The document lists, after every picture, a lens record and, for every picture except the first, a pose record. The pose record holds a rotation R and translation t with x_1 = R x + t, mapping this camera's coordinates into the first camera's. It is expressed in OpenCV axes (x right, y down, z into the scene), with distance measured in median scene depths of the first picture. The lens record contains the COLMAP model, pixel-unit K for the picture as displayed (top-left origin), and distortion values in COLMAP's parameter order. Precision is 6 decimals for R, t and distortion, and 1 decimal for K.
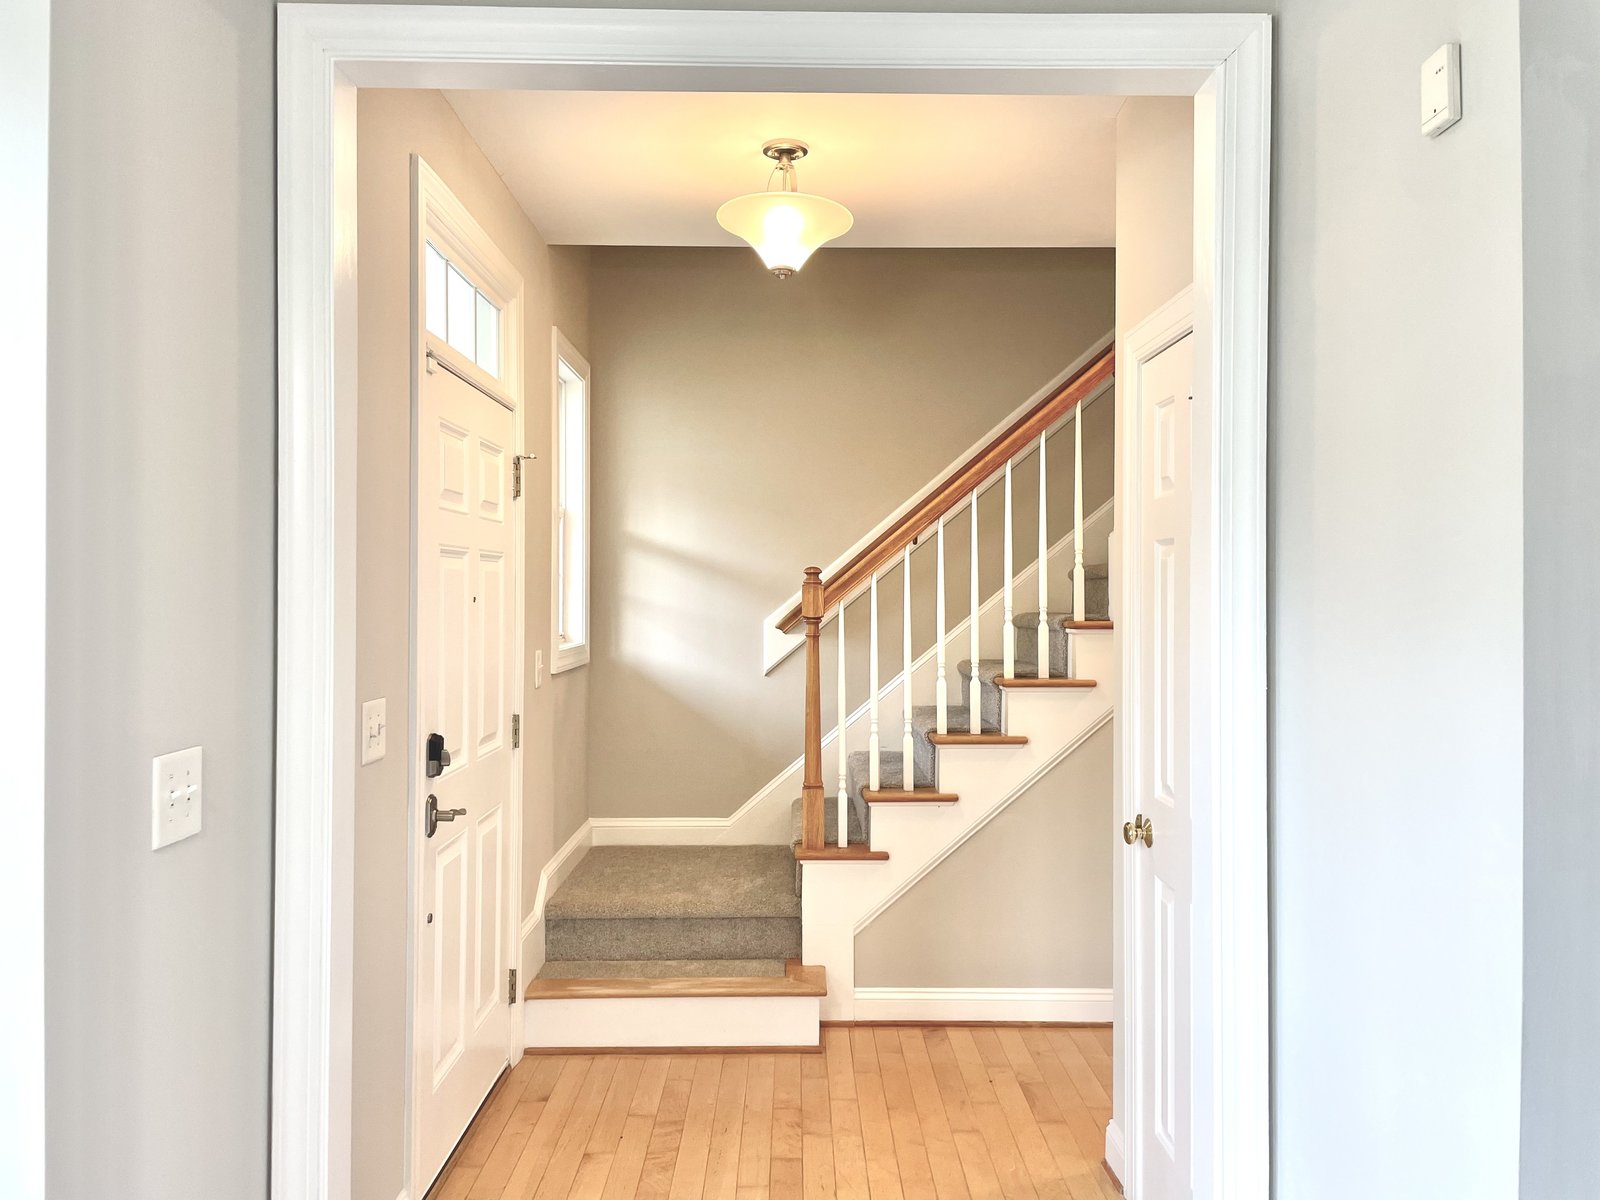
lens RADIAL K [[1216.0, 0, 807.0], [0, 1216.0, 590.1], [0, 0, 1]] dist [0.064822, -0.003074]
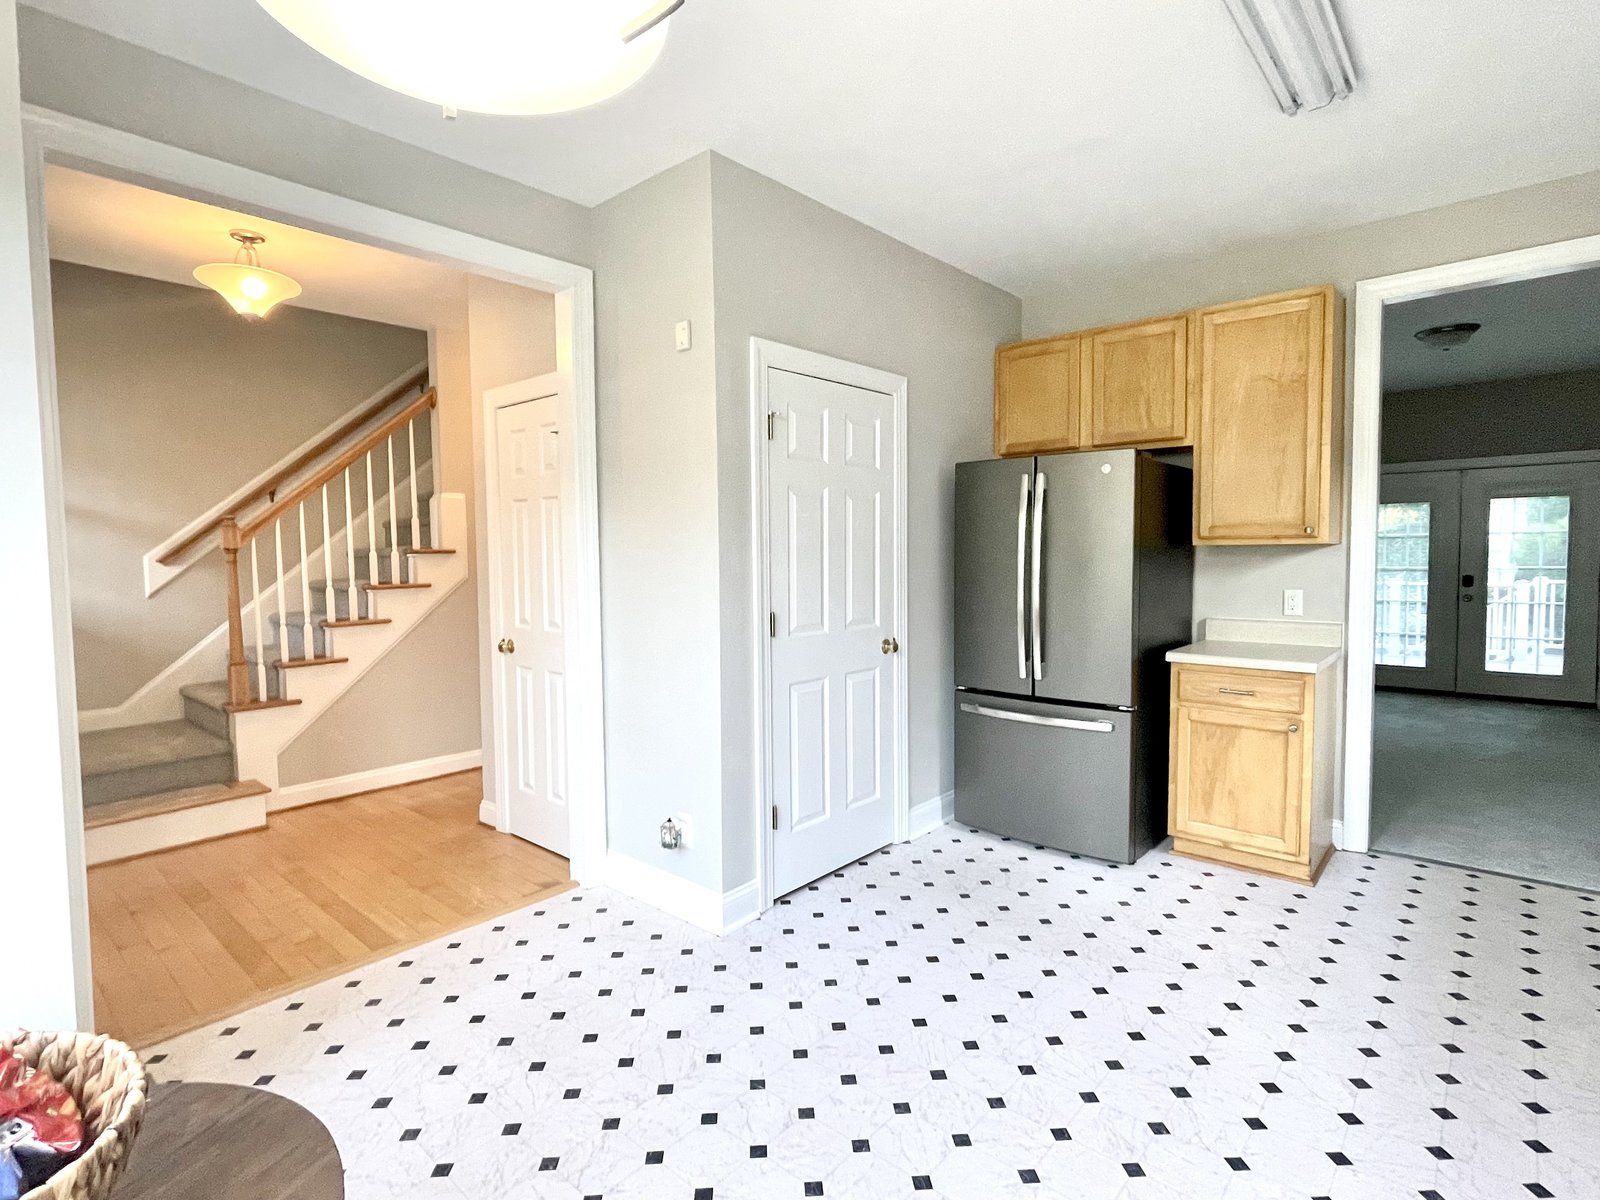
lens RADIAL K [[796.9, 0, 803.5], [0, 796.9, 598.5], [0, 0, 1]] dist [-0.001904, -0.000292]
pose [[0.674851, -0.054924, 0.735907, -0.241929], [0.010468, 0.997839, 0.064873, 0.027249], [-0.737879, -0.036076, 0.673968, -0.156146]]
